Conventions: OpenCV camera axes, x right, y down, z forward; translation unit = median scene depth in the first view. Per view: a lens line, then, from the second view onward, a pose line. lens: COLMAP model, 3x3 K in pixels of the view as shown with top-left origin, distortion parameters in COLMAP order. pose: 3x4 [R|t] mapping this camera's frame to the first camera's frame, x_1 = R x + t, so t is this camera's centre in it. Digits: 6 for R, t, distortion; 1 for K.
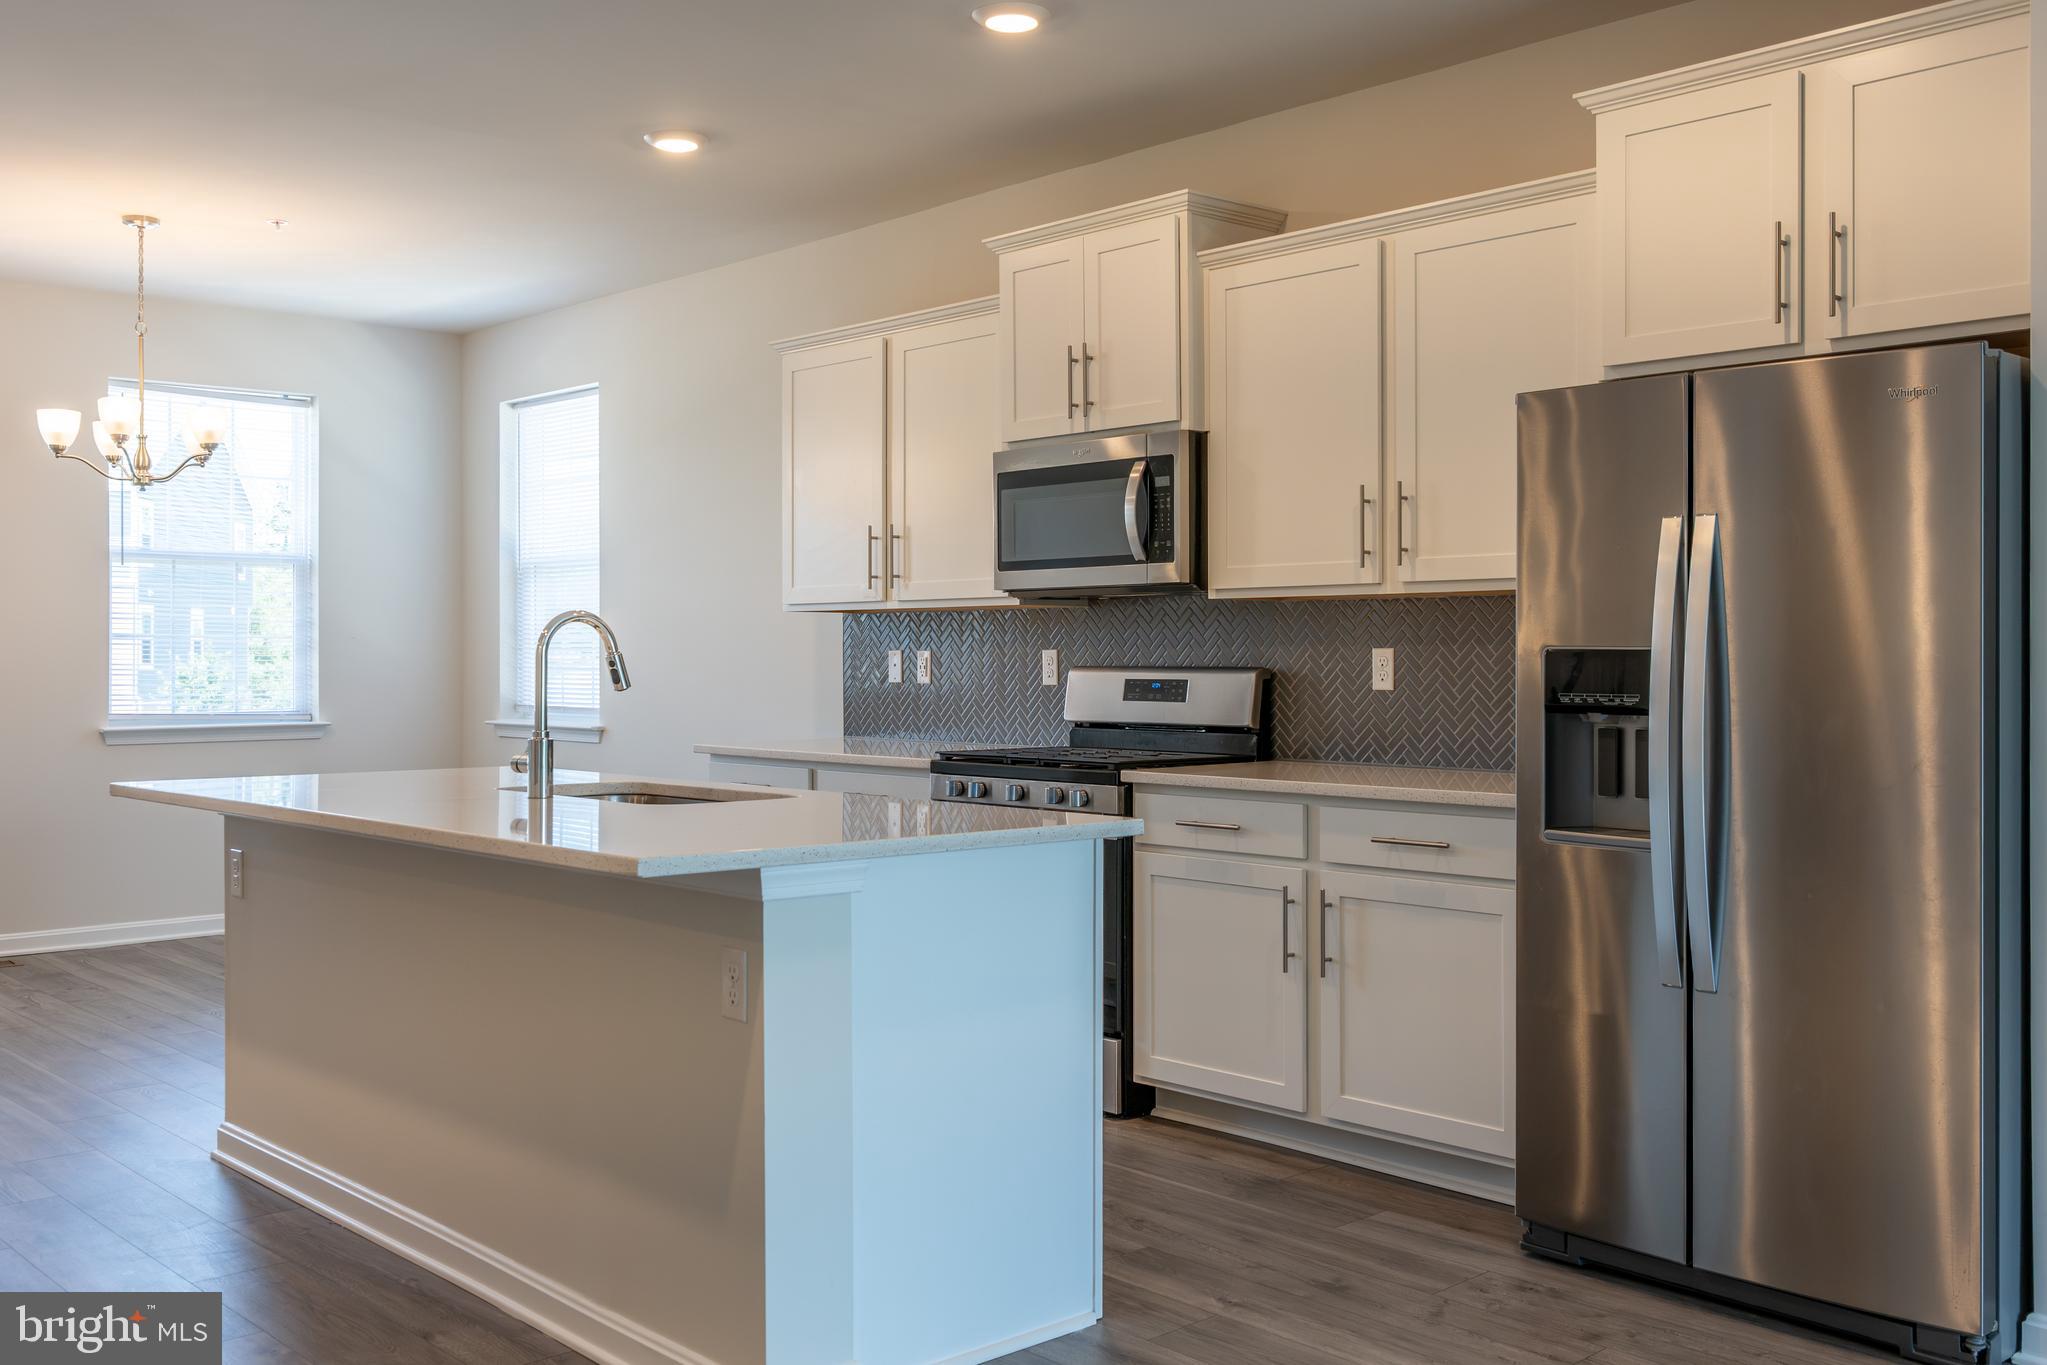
lens RADIAL K [[1863.1, 0, 1027.5], [0, 1863.1, 662.0], [0, 0, 1]] dist [0.006579, 0.002804]
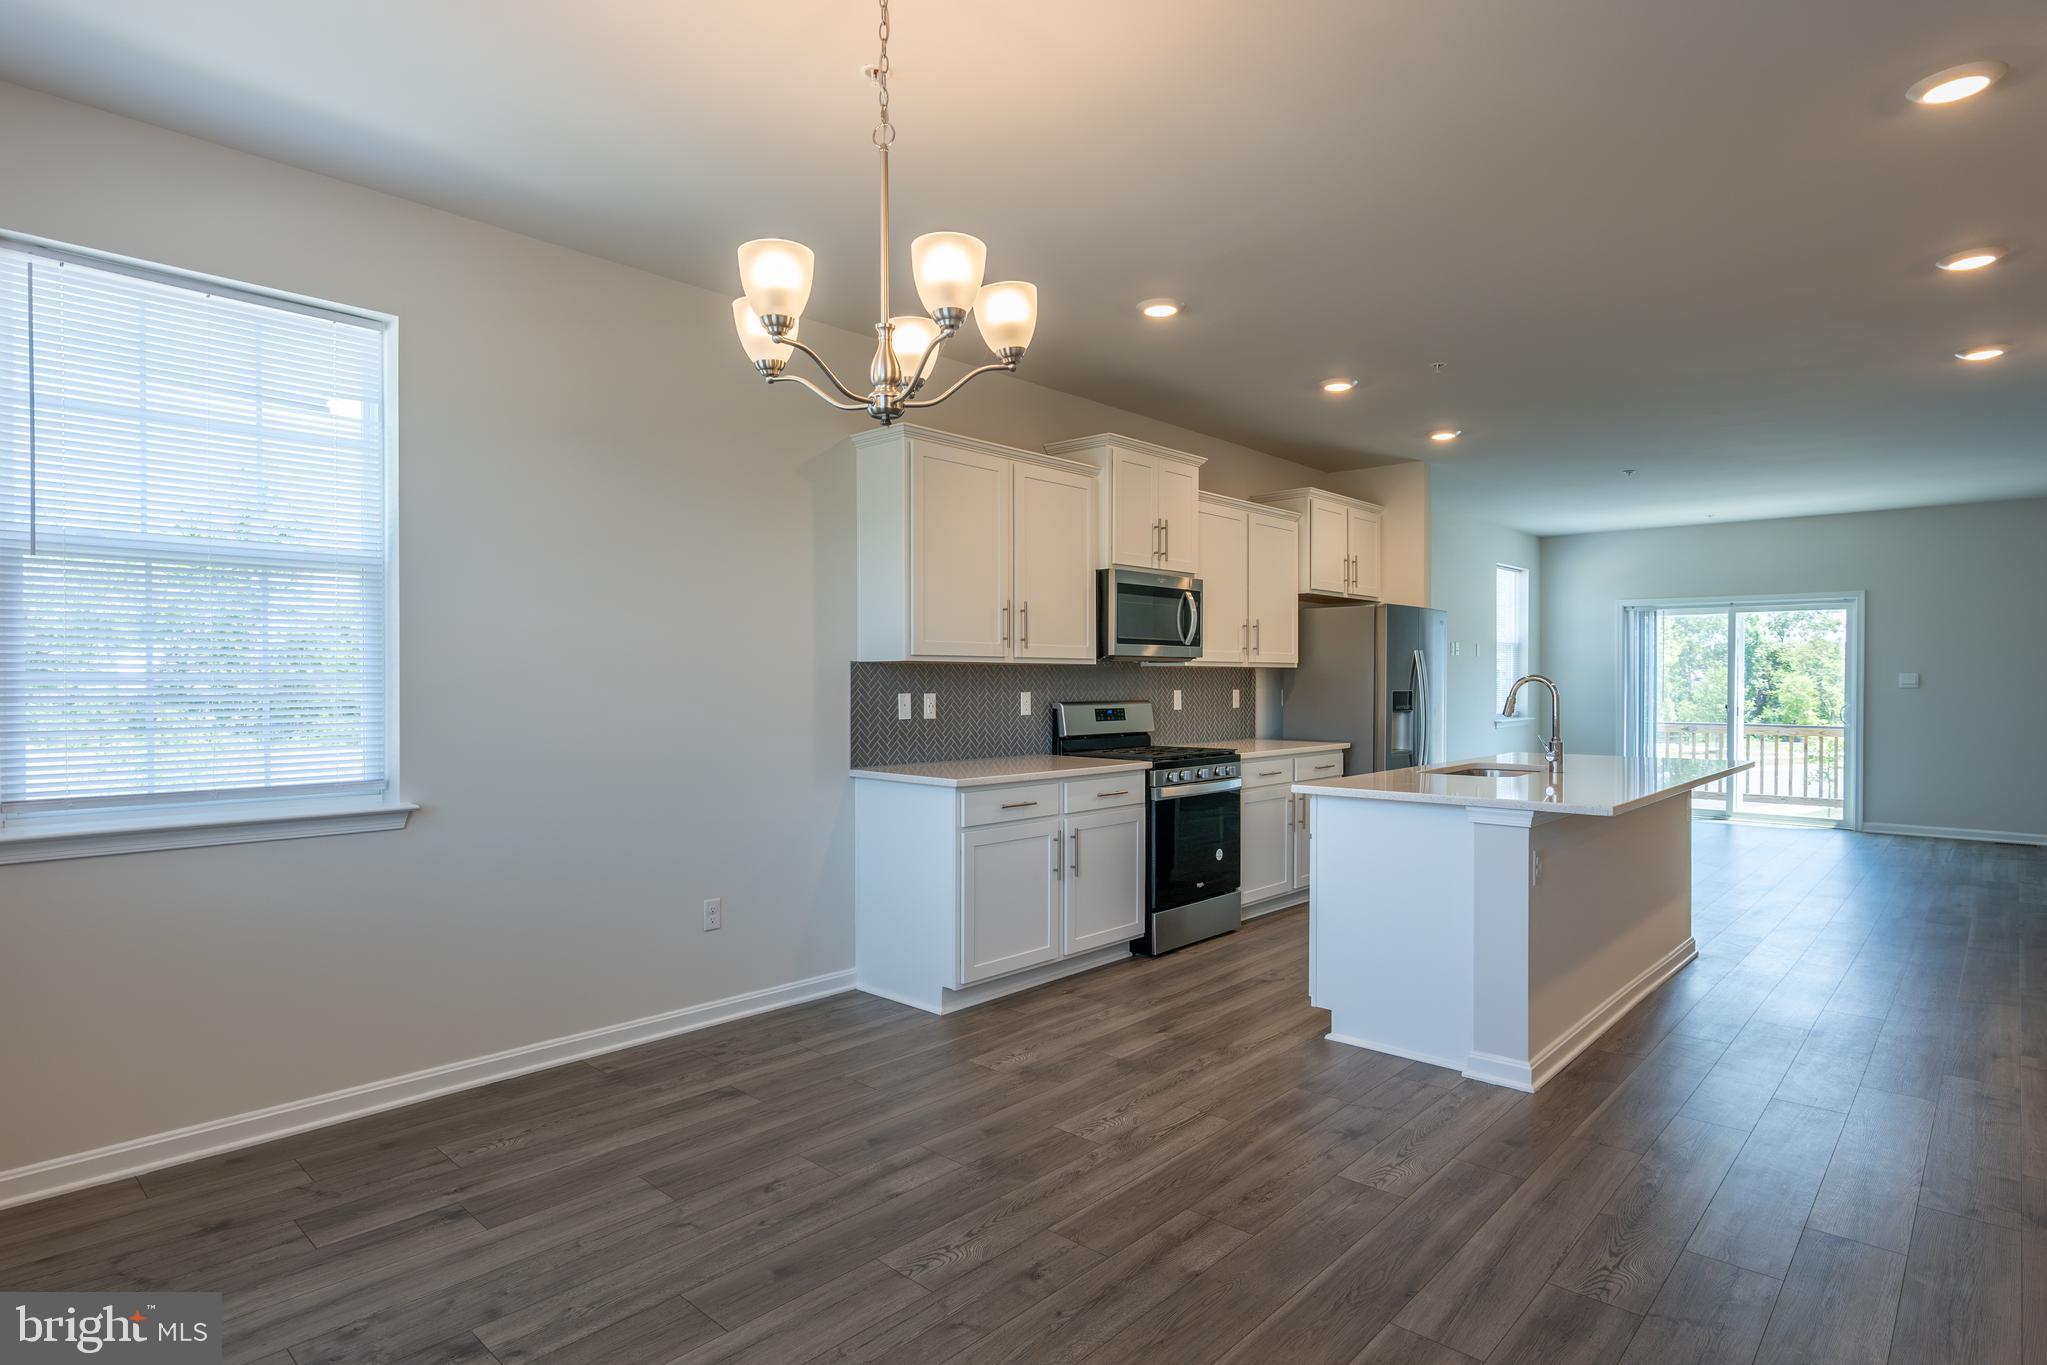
lens RADIAL K [[1095.3, 0, 1012.3], [0, 1095.3, 687.0], [0, 0, 1]] dist [-0.020198, 0.009344]
pose [[-0.066846, -0.004156, 0.997755, -0.993827], [0.005774, 0.999973, 0.004552, -0.016877], [-0.997747, 0.006066, -0.066820, 1.203082]]
